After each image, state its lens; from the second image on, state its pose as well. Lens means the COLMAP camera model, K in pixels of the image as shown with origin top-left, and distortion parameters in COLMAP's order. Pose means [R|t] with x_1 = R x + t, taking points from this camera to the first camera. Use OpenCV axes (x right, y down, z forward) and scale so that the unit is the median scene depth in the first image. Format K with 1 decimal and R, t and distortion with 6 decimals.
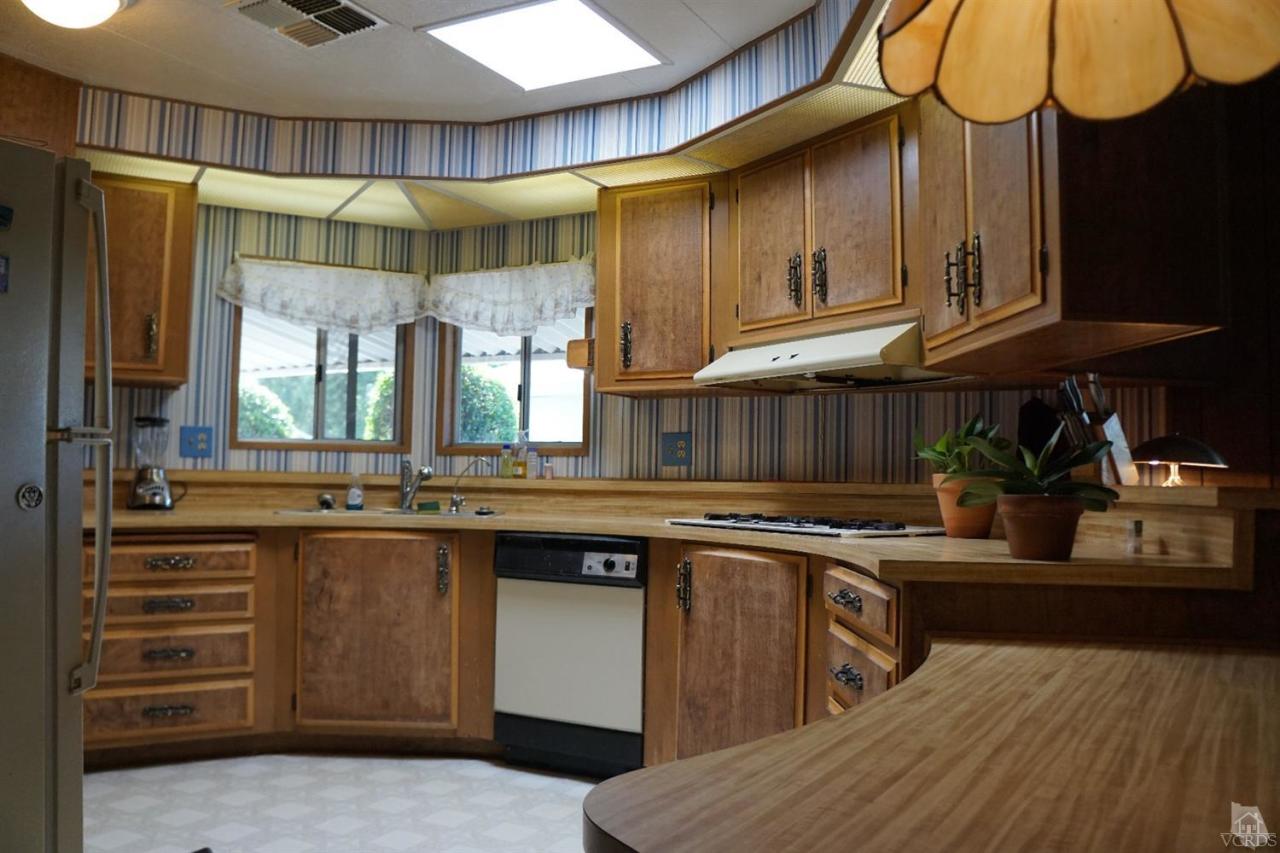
lens RADIAL K [[1036.5, 0, 635.8], [0, 1036.5, 427.5], [0, 0, 1]] dist [-0.171551, 0.121017]
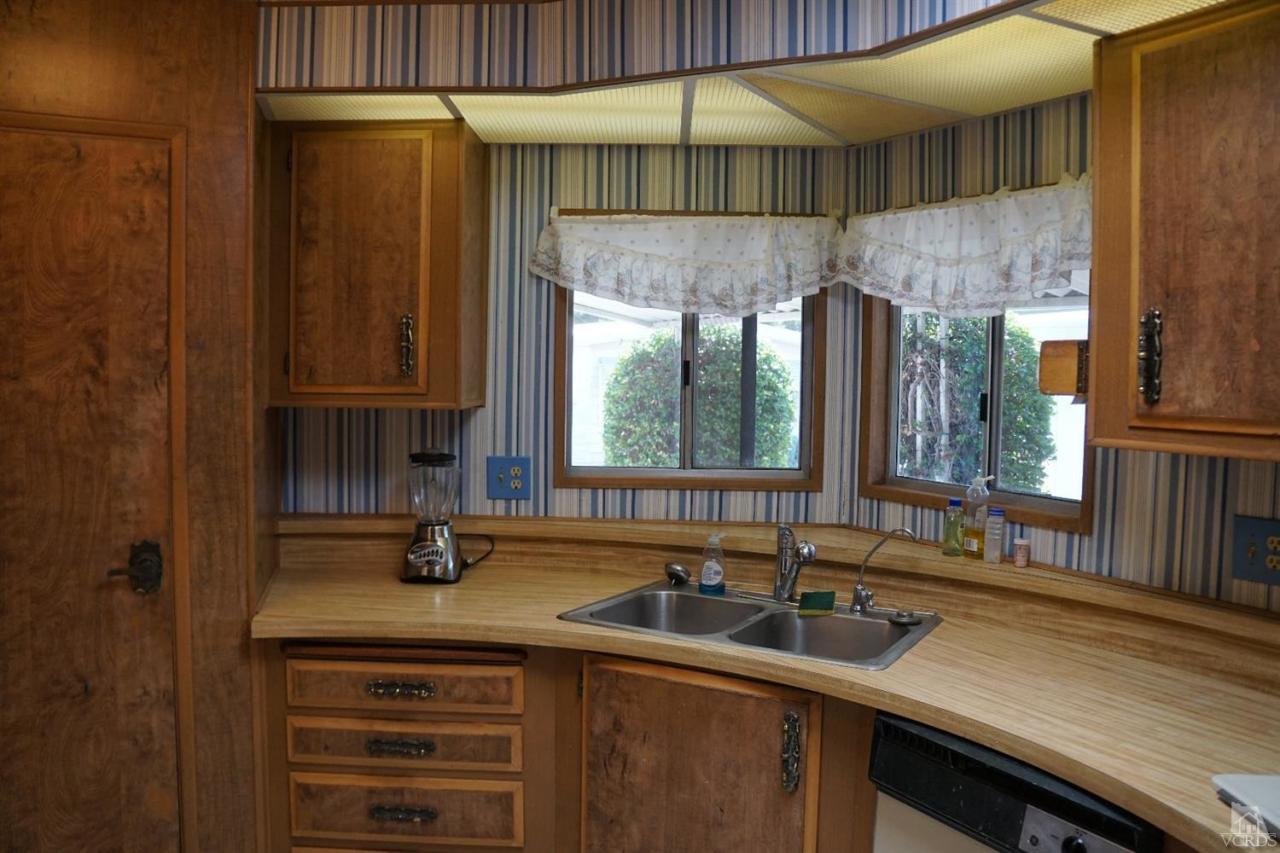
lens RADIAL K [[1036.5, 0, 622.3], [0, 1036.5, 423.0], [0, 0, 1]] dist [-0.171551, 0.121017]
pose [[0.843079, 0.026197, -0.537151, 0.033039], [0.022543, 0.996213, 0.083968, -0.092884], [0.537317, -0.082901, 0.839296, 0.458946]]
